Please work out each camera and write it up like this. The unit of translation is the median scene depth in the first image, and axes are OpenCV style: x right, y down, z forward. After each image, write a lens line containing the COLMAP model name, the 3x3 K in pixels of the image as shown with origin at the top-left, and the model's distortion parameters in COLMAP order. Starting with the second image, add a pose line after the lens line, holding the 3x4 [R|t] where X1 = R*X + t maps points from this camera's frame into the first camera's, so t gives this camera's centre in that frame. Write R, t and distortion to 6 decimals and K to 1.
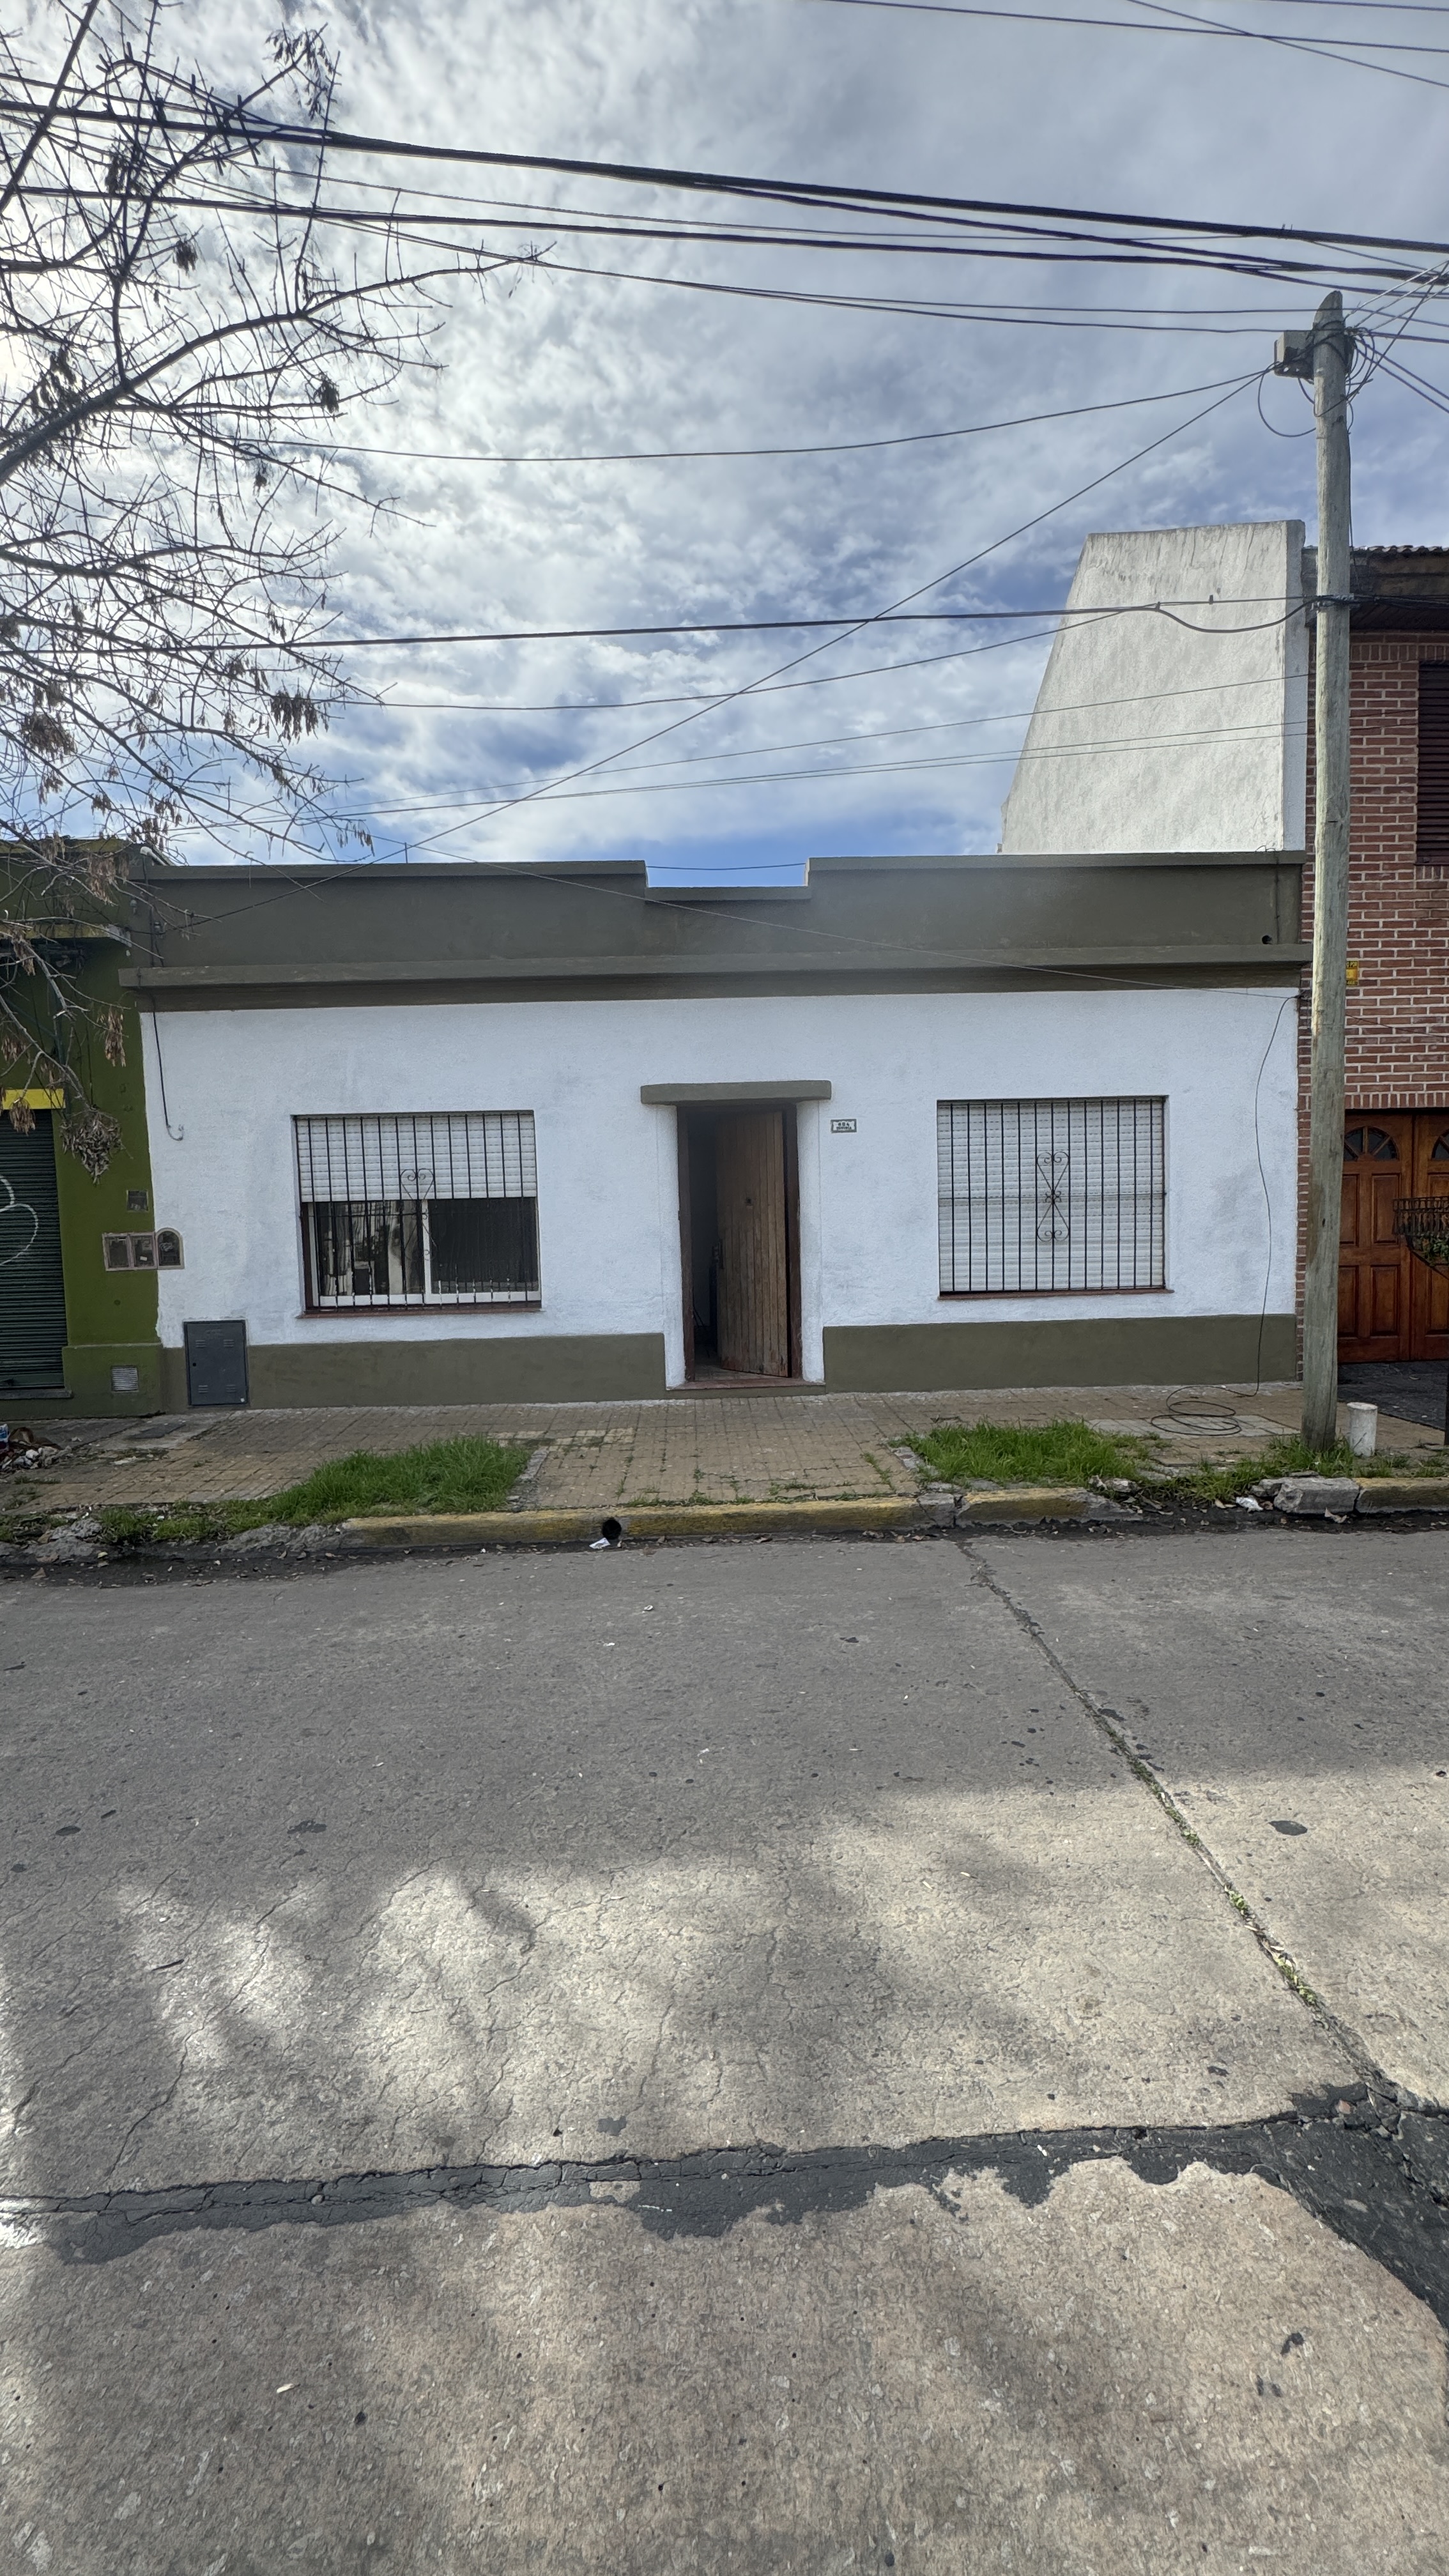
lens RADIAL K [[1024.8, 0, 730.4], [0, 1024.8, 1282.3], [0, 0, 1]] dist [-0.004129, 0.000551]
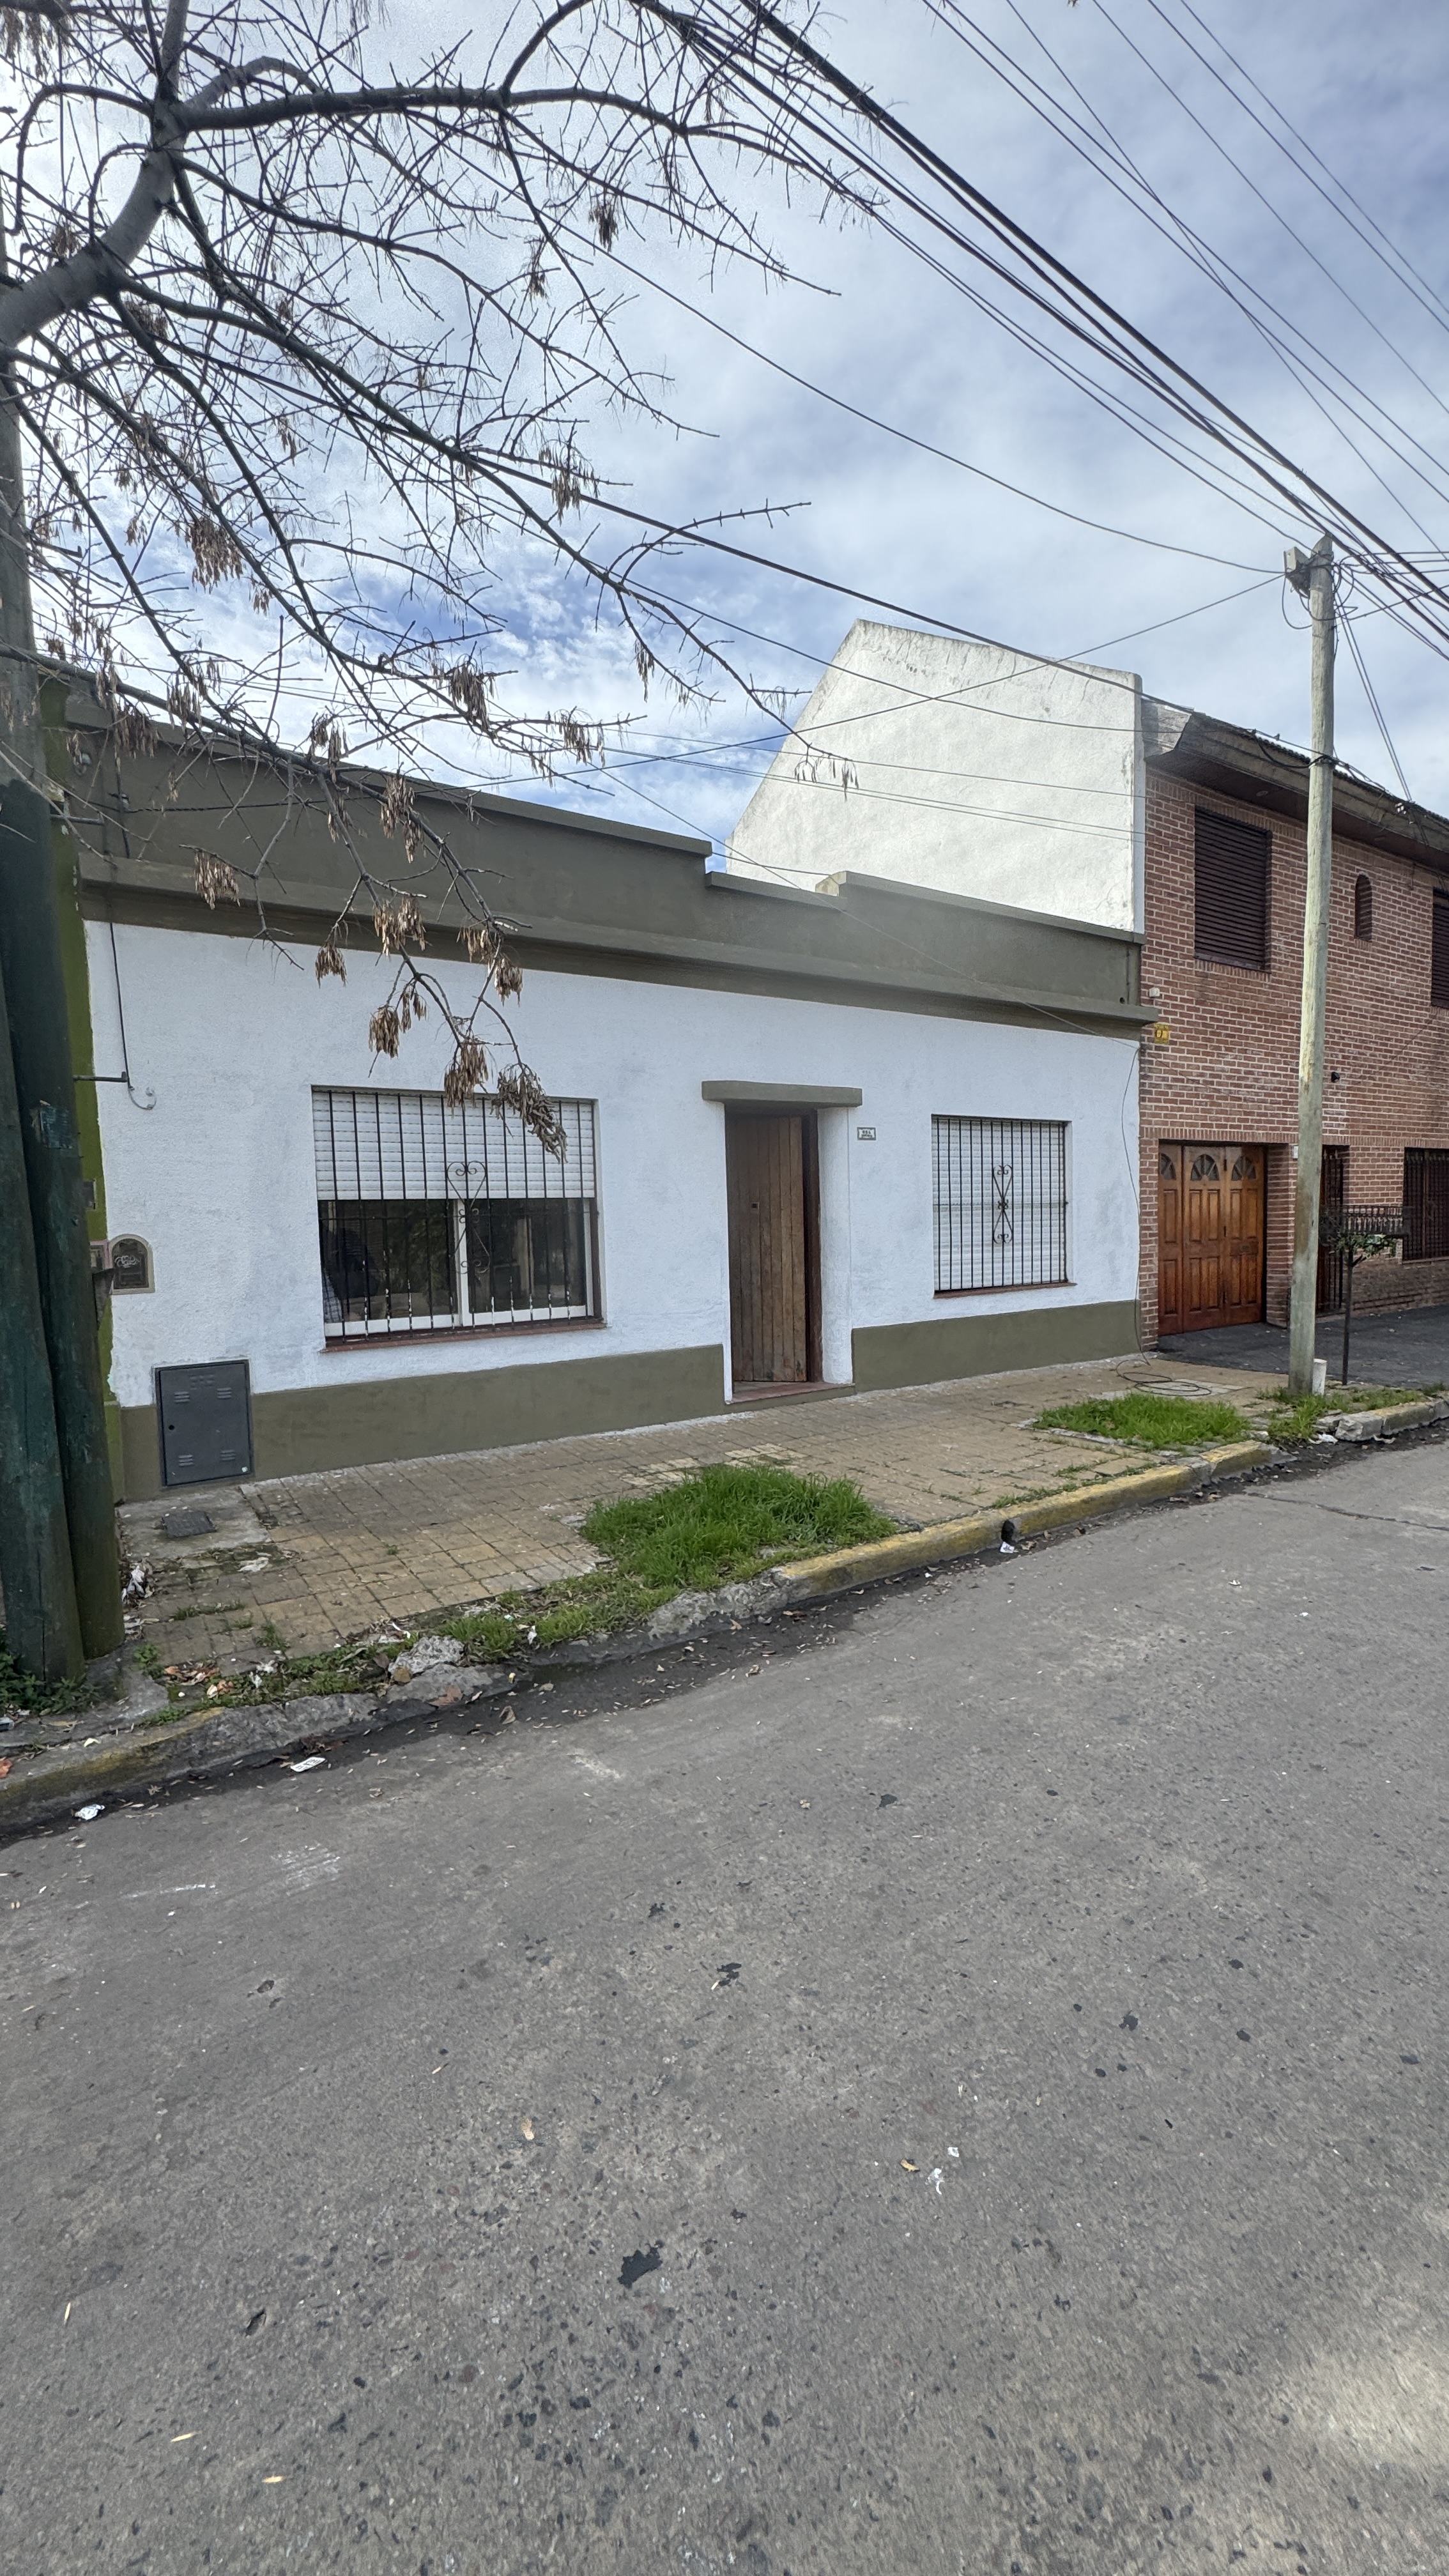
lens RADIAL K [[1024.8, 0, 731.5], [0, 1024.8, 1280.0], [0, 0, 1]] dist [-0.004129, 0.000551]
pose [[0.852709, -0.027477, 0.521663, -0.553270], [0.036855, 0.999292, -0.007609, -0.001815], [-0.521084, 0.025714, 0.853118, 0.191146]]
